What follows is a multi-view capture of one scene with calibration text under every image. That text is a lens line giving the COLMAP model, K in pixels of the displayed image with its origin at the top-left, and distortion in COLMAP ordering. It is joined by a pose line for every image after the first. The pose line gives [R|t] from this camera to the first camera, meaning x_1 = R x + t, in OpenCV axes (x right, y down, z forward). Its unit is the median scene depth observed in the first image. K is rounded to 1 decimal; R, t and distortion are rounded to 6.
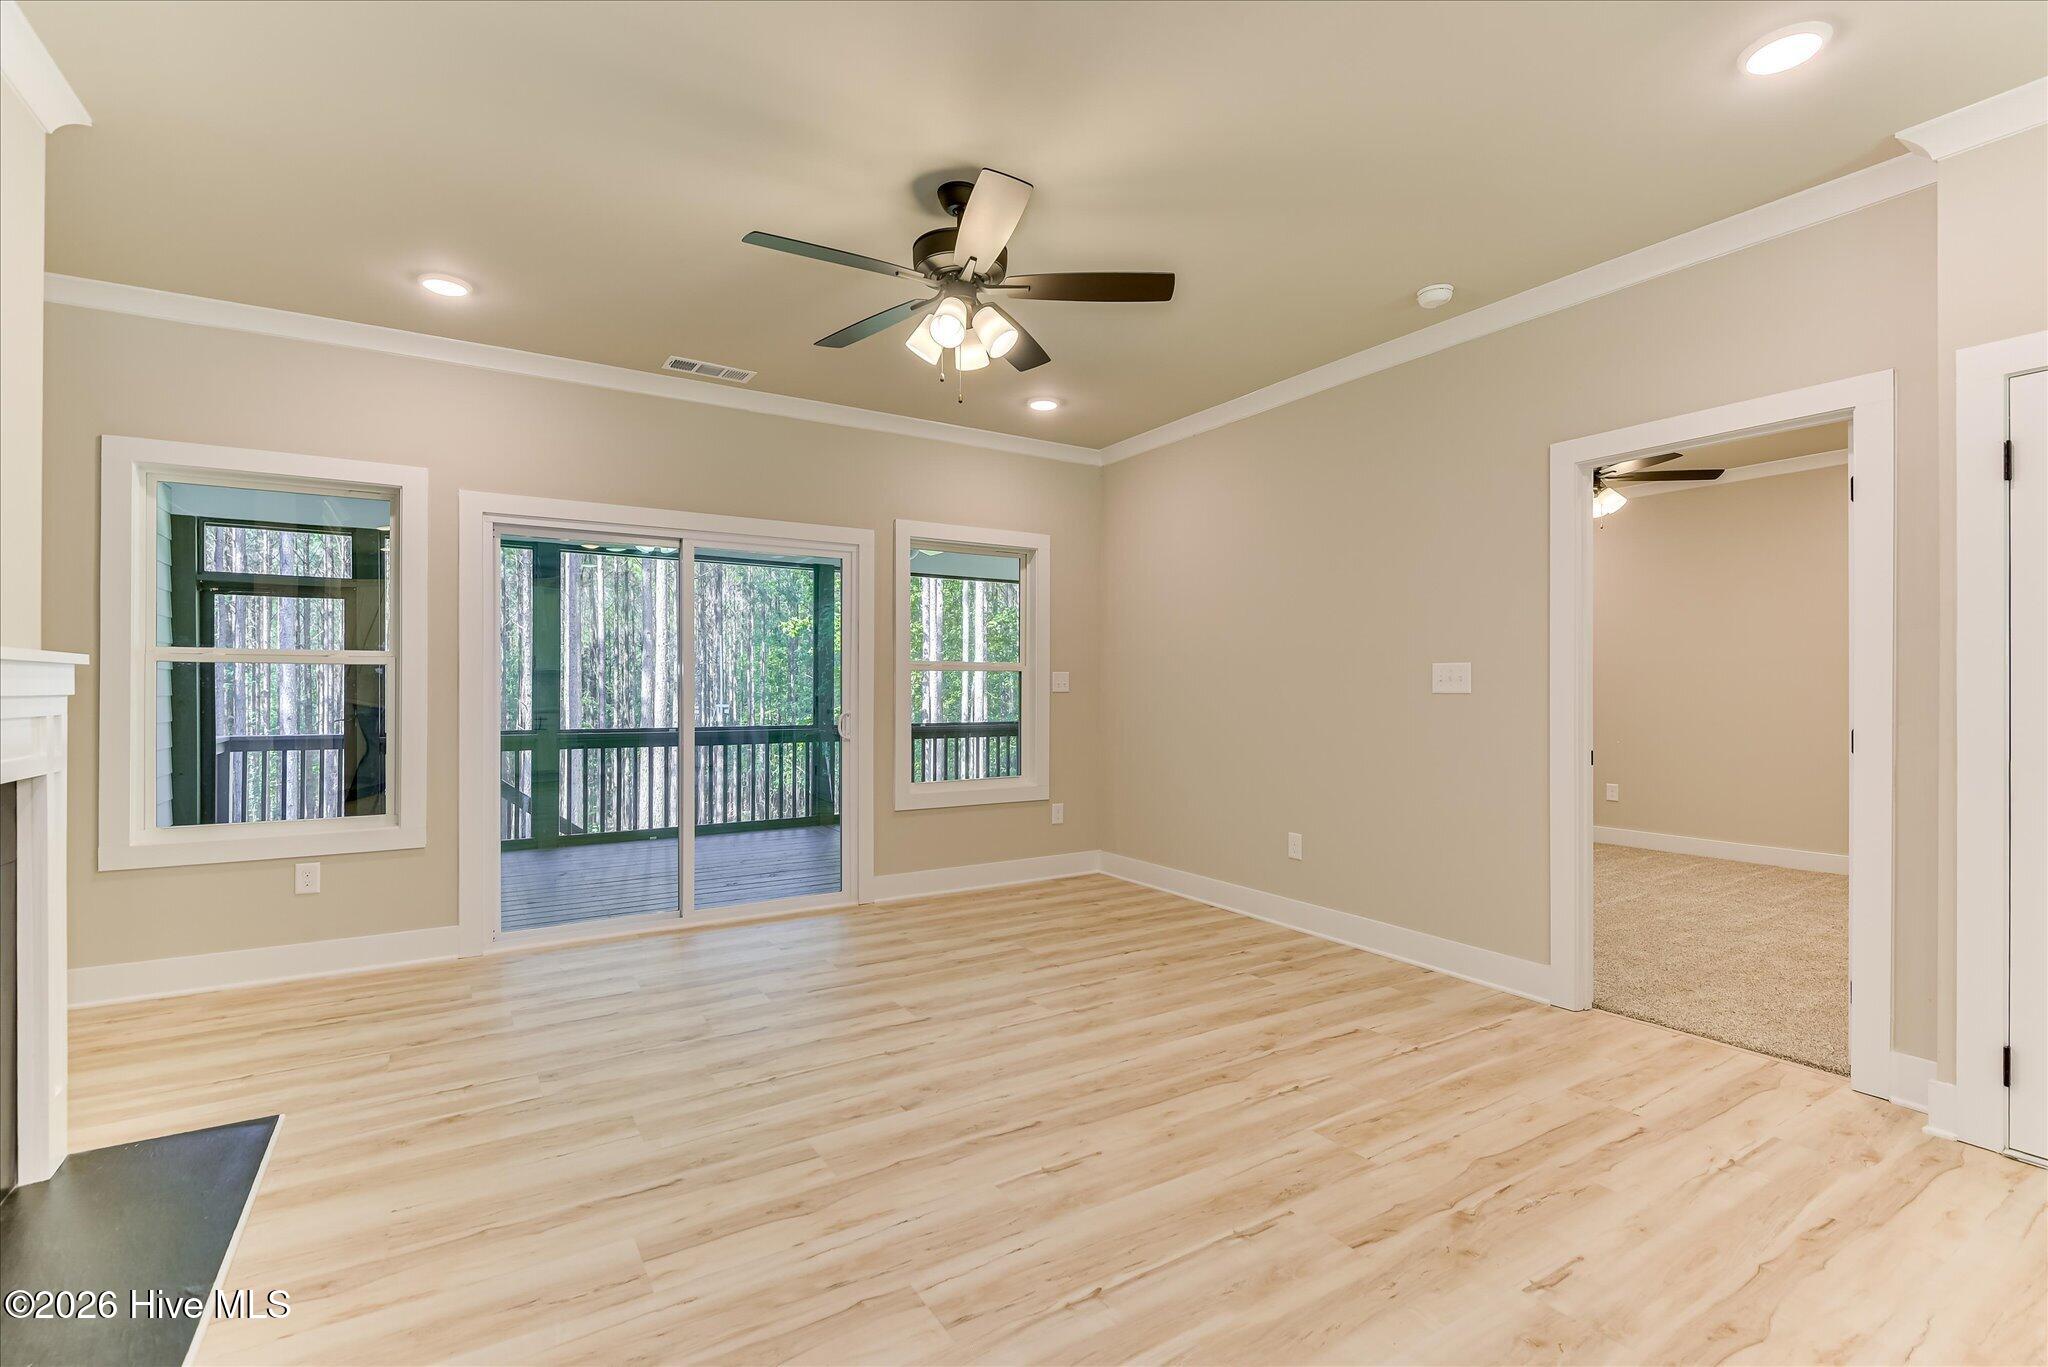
lens RADIAL K [[947.7, 0, 1032.5], [0, 947.7, 686.3], [0, 0, 1]] dist [0.038234, -0.028410]
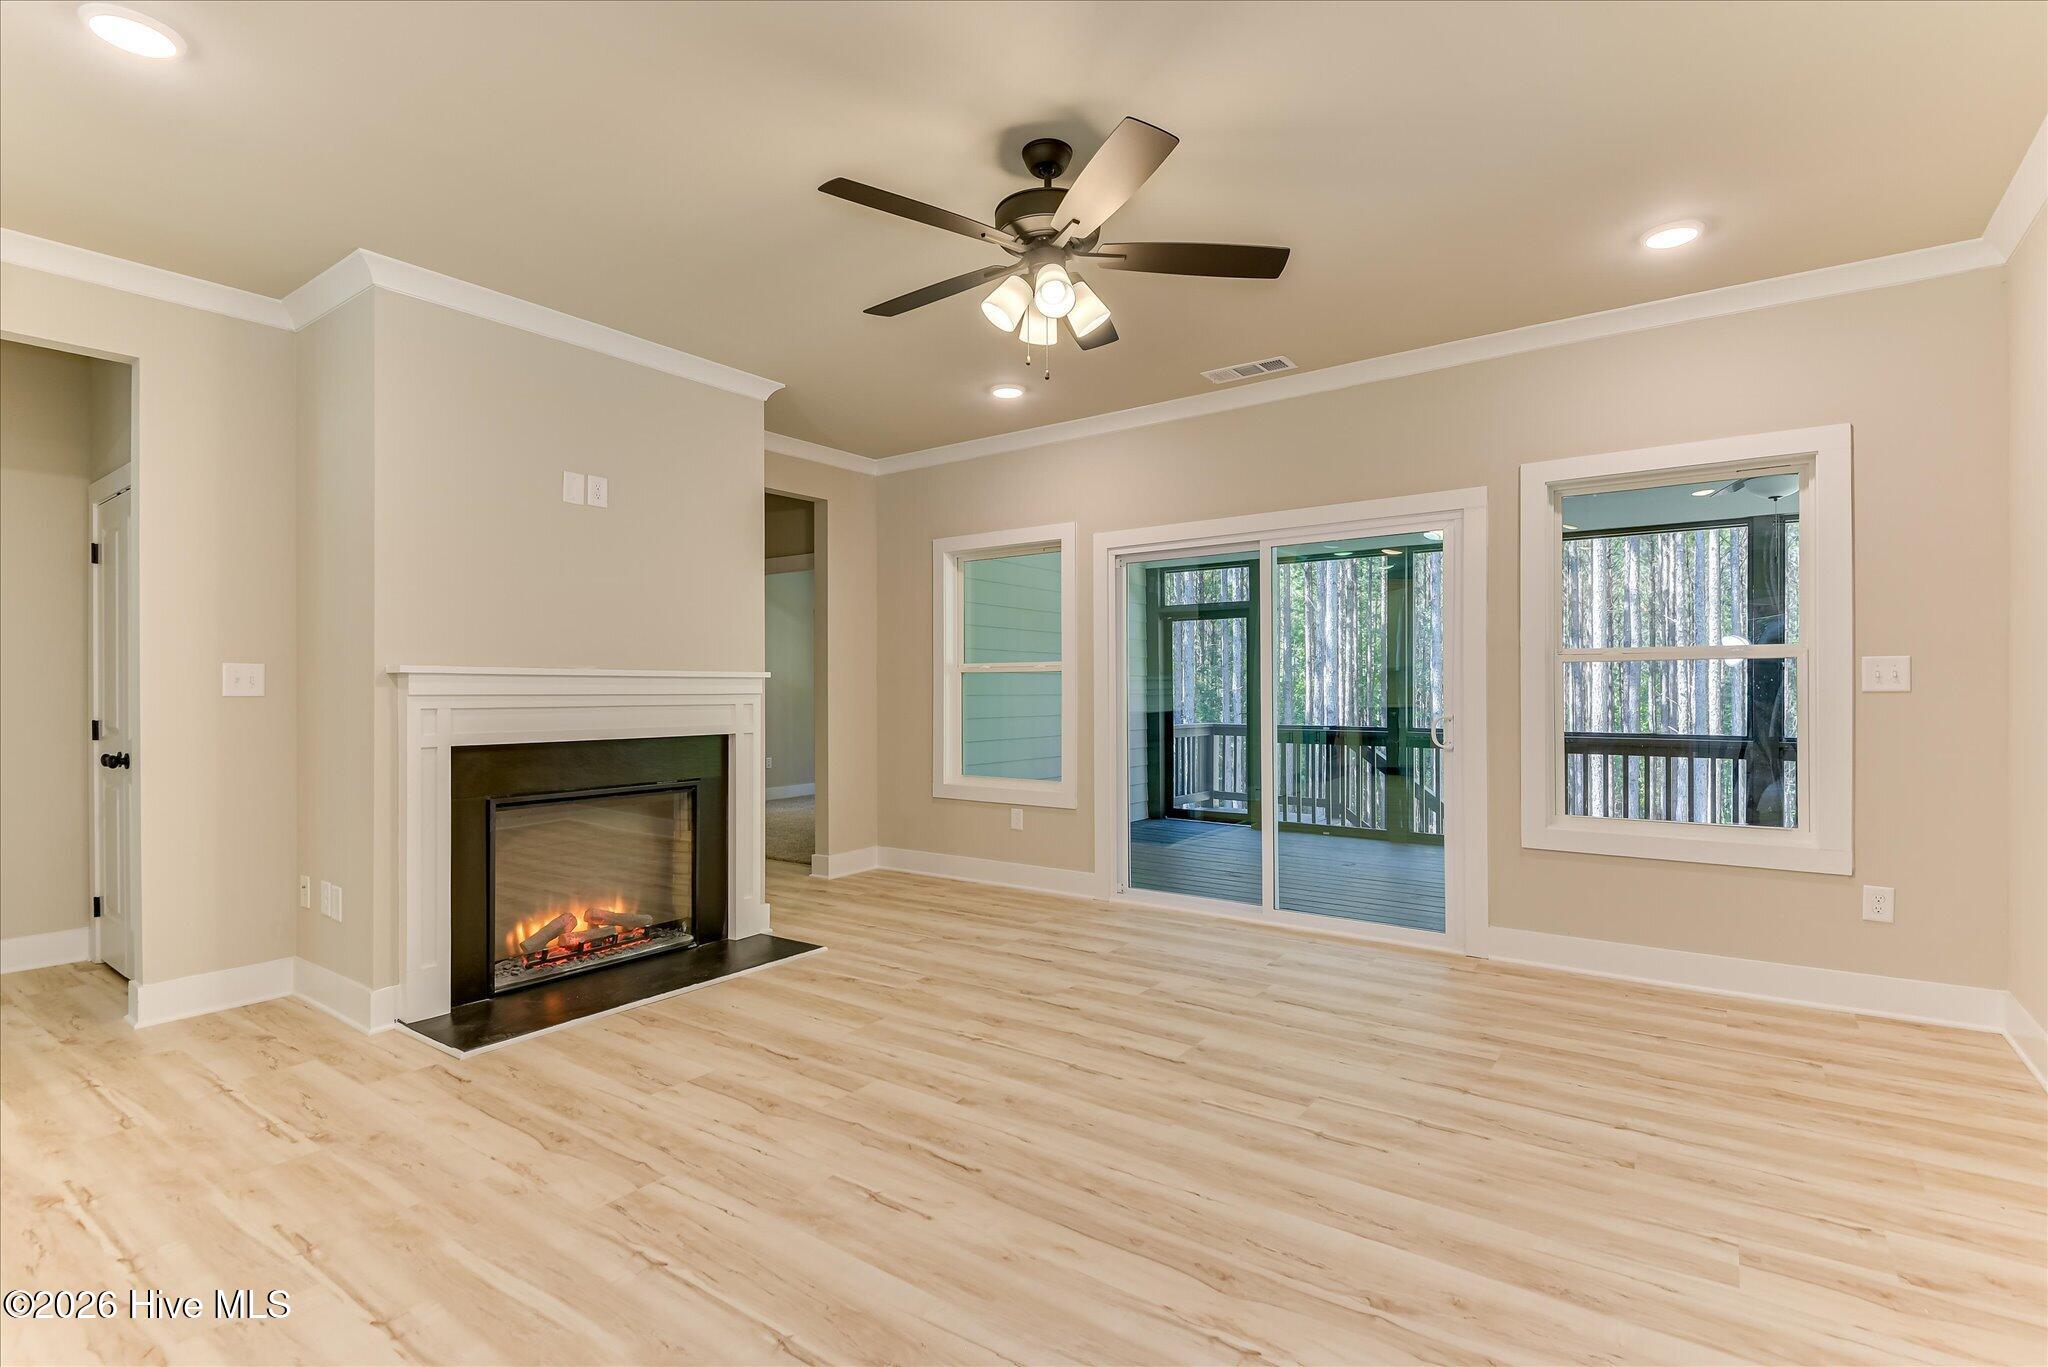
lens RADIAL K [[947.7, 0, 1032.5], [0, 947.7, 686.3], [0, 0, 1]] dist [0.038234, -0.028410]
pose [[0.371130, -0.004521, -0.928570, 0.621679], [0.005432, 0.999982, -0.002697, 0.002587], [0.928565, -0.004043, 0.371148, 0.514996]]
